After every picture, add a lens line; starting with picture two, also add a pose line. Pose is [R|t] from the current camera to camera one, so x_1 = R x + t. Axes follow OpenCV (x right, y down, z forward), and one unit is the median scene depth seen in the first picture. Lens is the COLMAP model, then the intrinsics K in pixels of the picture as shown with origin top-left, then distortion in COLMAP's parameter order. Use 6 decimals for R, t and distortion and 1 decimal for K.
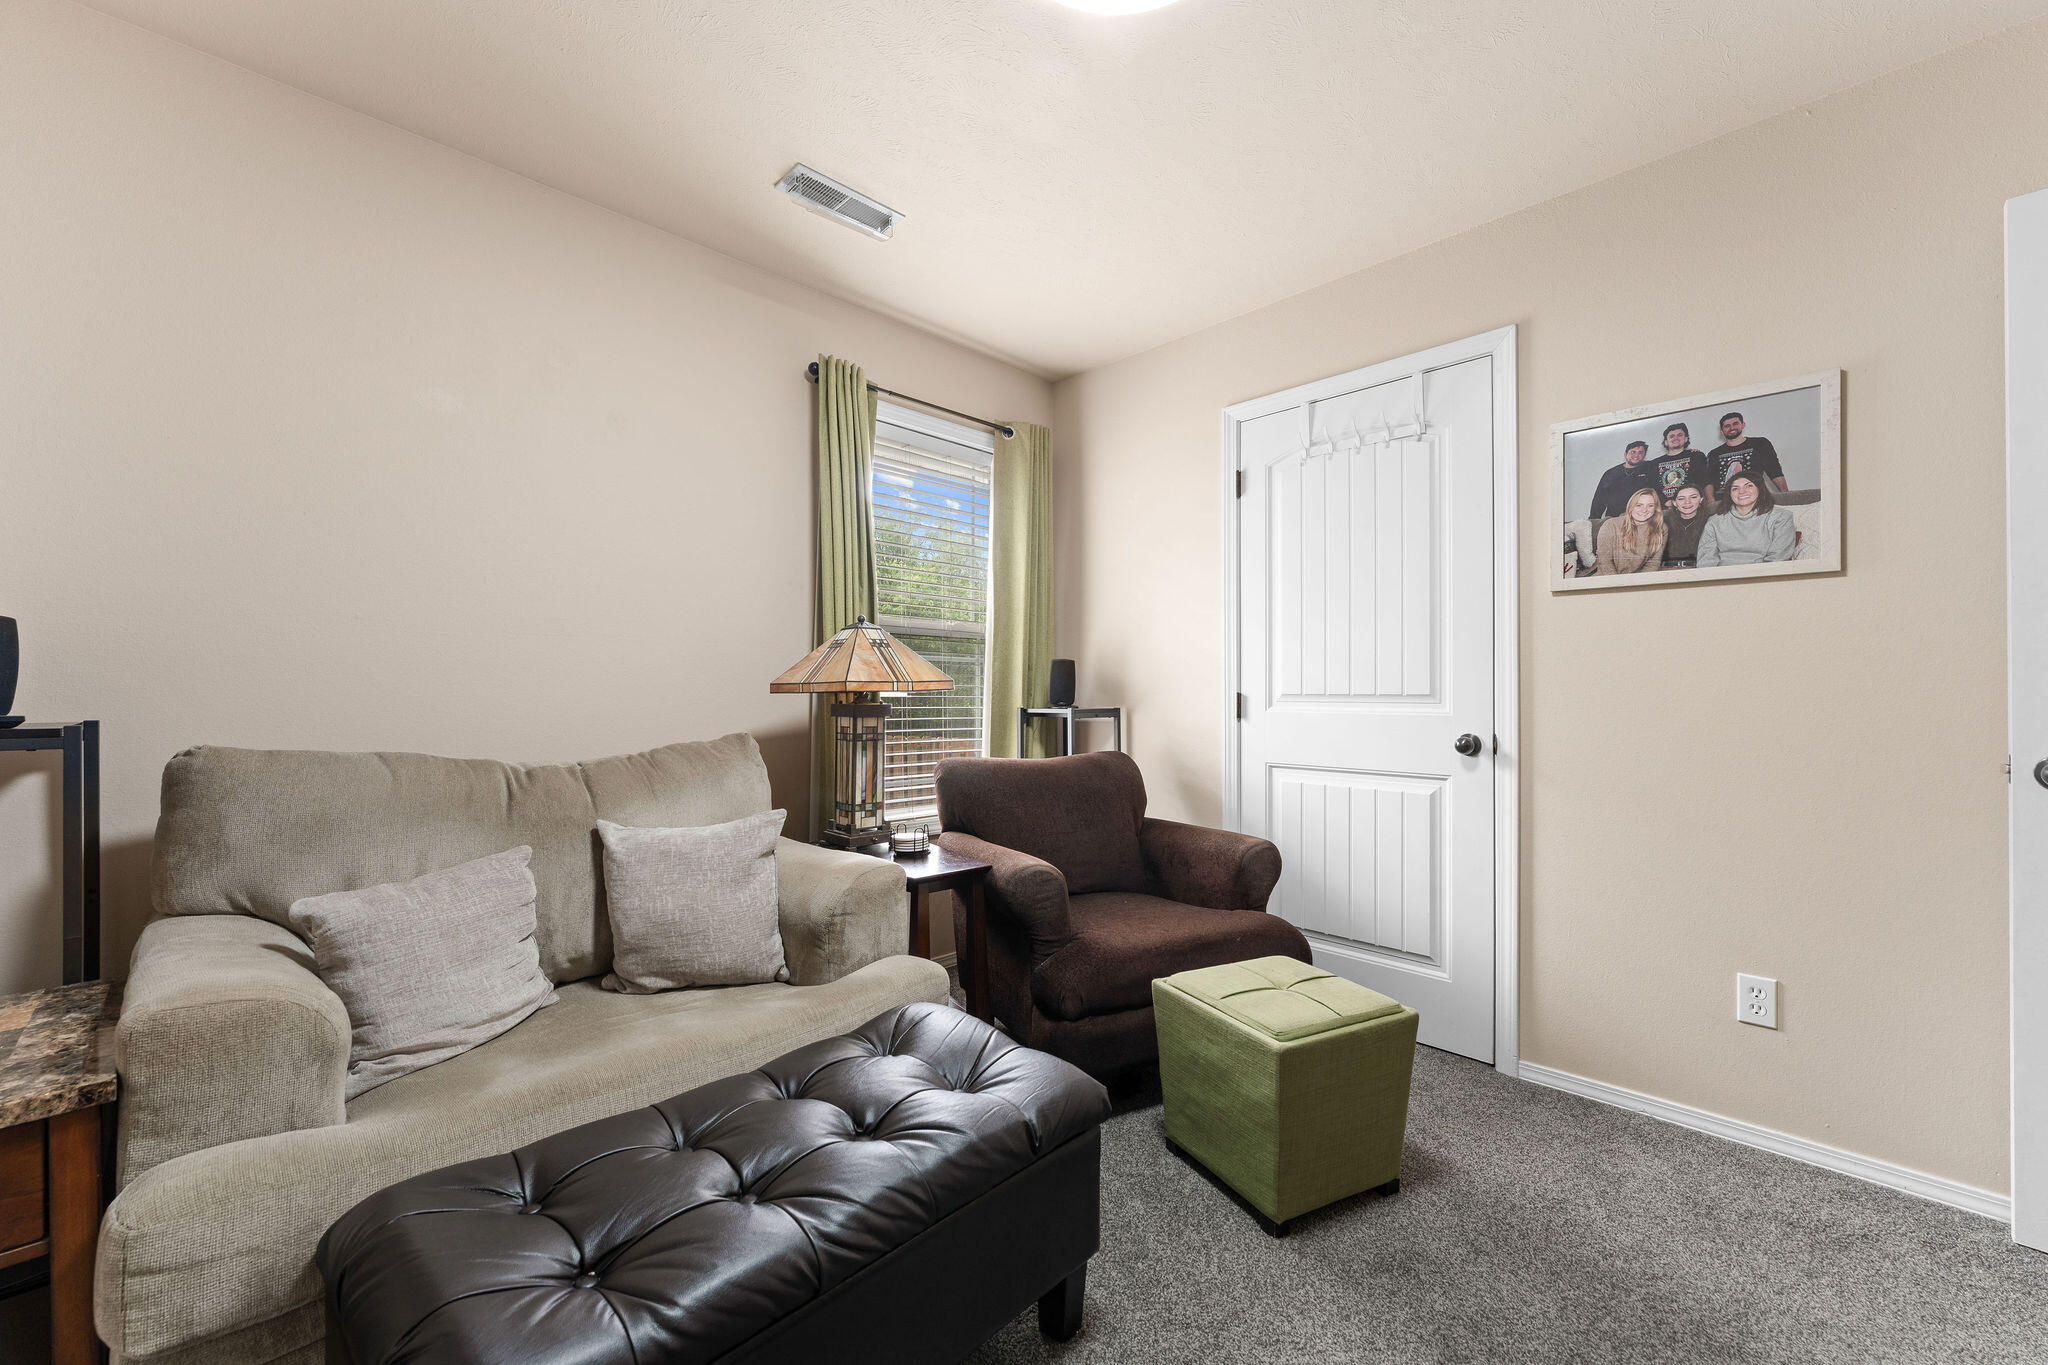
lens RADIAL K [[811.9, 0, 1022.6], [0, 811.9, 684.9], [0, 0, 1]] dist [-0.000501, -0.000447]
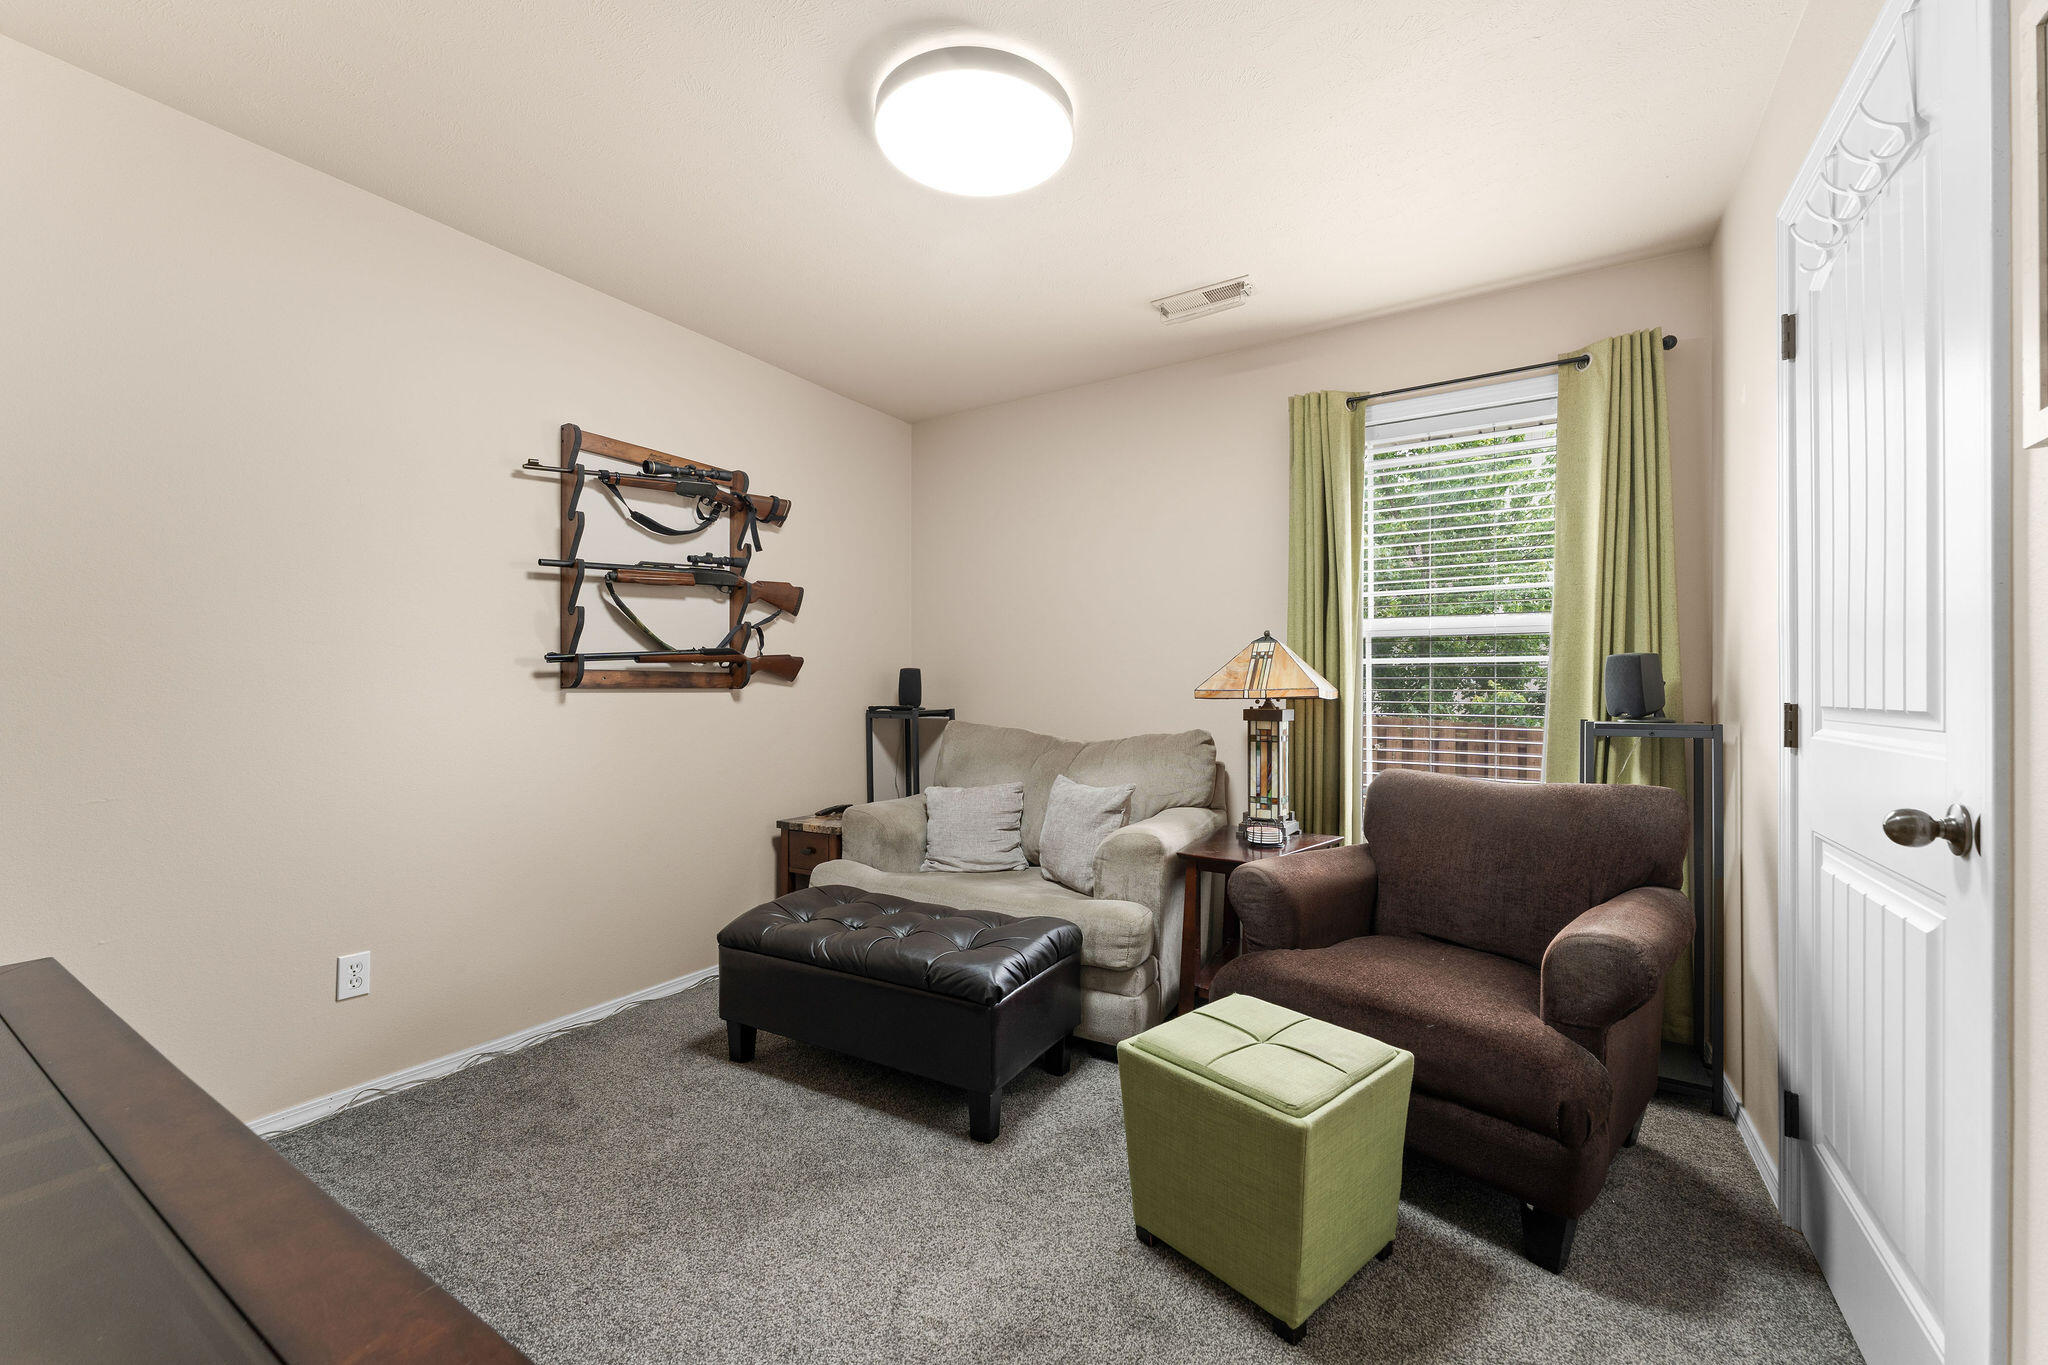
lens RADIAL K [[811.9, 0, 1020.8], [0, 811.9, 695.2], [0, 0, 1]] dist [-0.000501, -0.000447]
pose [[0.234700, 0.002238, -0.972065, 0.829874], [0.009544, 0.999944, 0.004606, -0.004547], [0.972021, -0.010358, 0.234666, 0.406402]]
